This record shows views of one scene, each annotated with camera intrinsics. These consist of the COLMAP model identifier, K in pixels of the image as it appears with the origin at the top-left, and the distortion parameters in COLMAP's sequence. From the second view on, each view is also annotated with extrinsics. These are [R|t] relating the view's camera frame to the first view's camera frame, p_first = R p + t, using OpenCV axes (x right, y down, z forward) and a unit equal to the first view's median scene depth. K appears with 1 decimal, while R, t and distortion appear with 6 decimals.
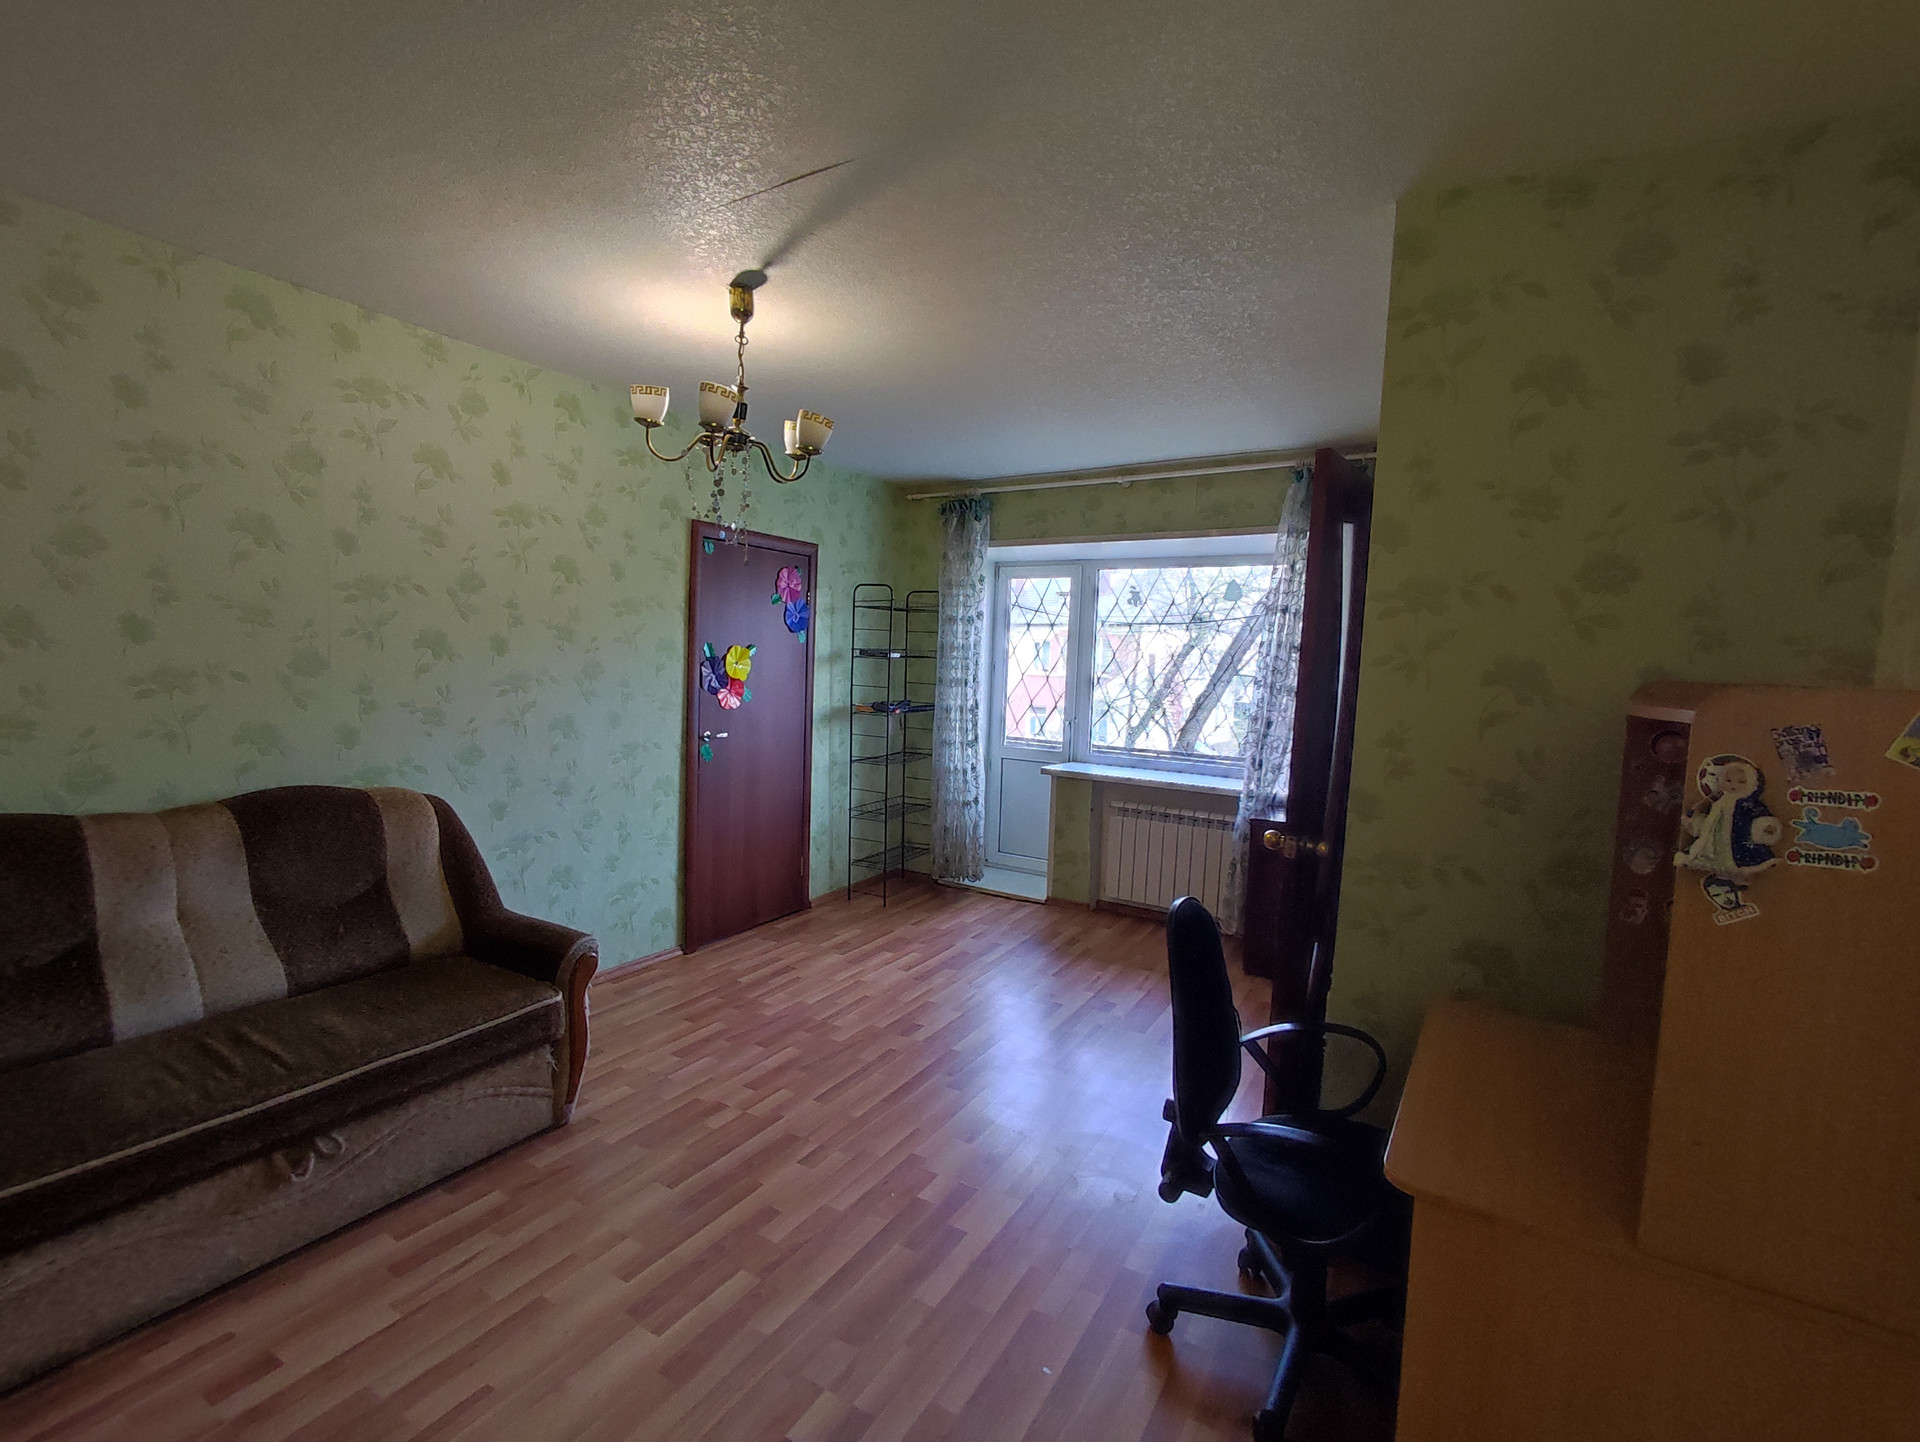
lens RADIAL K [[865.8, 0, 945.5], [0, 865.8, 729.6], [0, 0, 1]] dist [-0.000933, -0.007778]
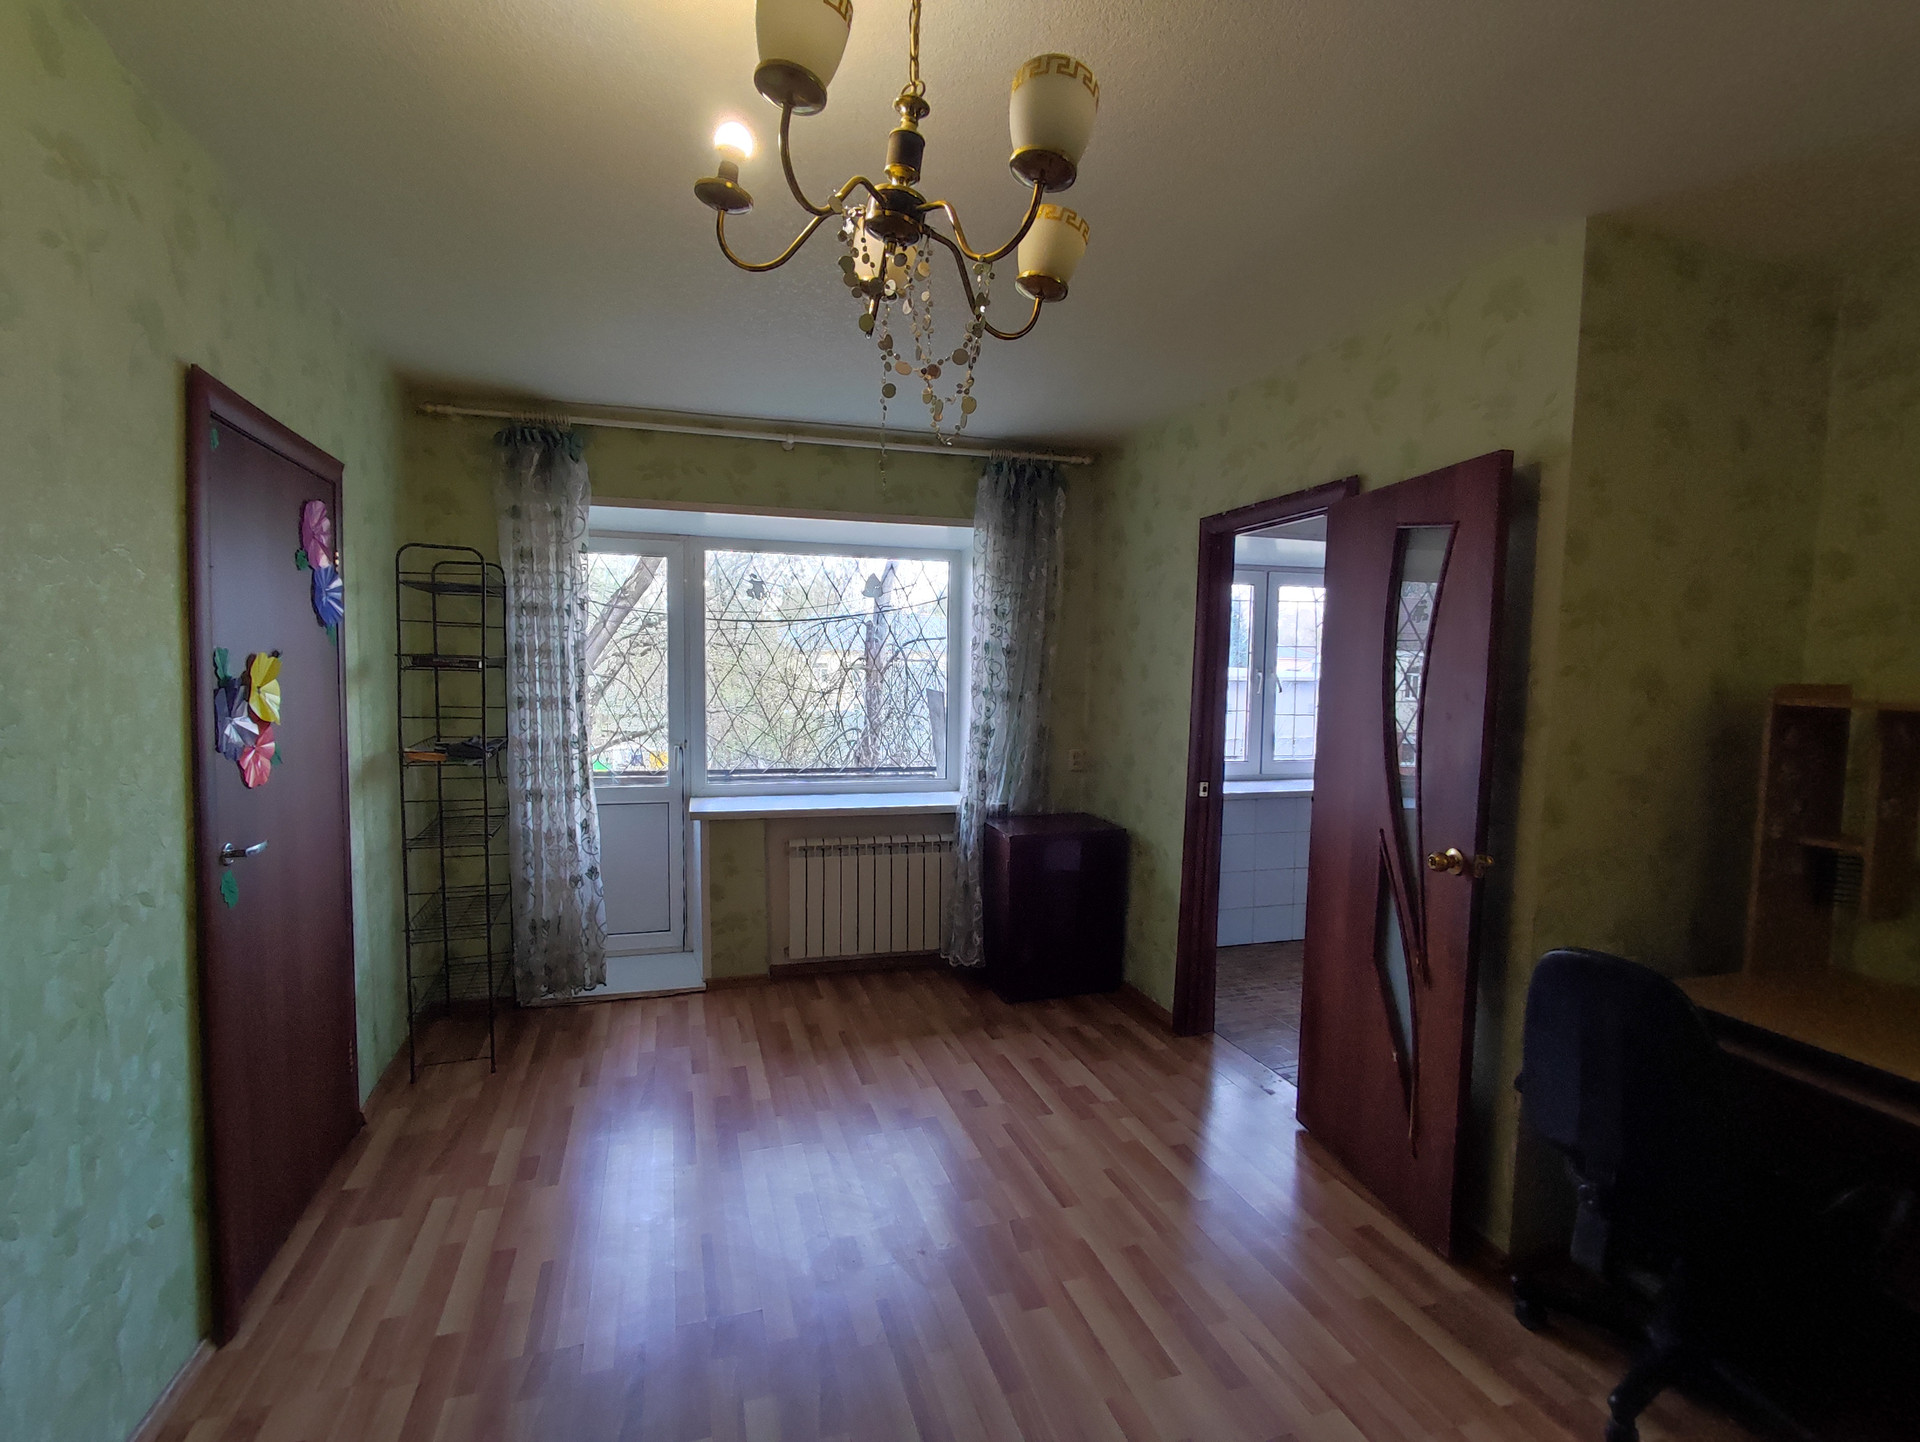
lens RADIAL K [[865.8, 0, 945.5], [0, 865.8, 729.6], [0, 0, 1]] dist [-0.000933, -0.007778]
pose [[0.665453, -0.073754, 0.742787, -0.286922], [0.069725, 0.996898, 0.036521, -0.037744], [-0.743176, 0.027488, 0.668531, 0.334671]]
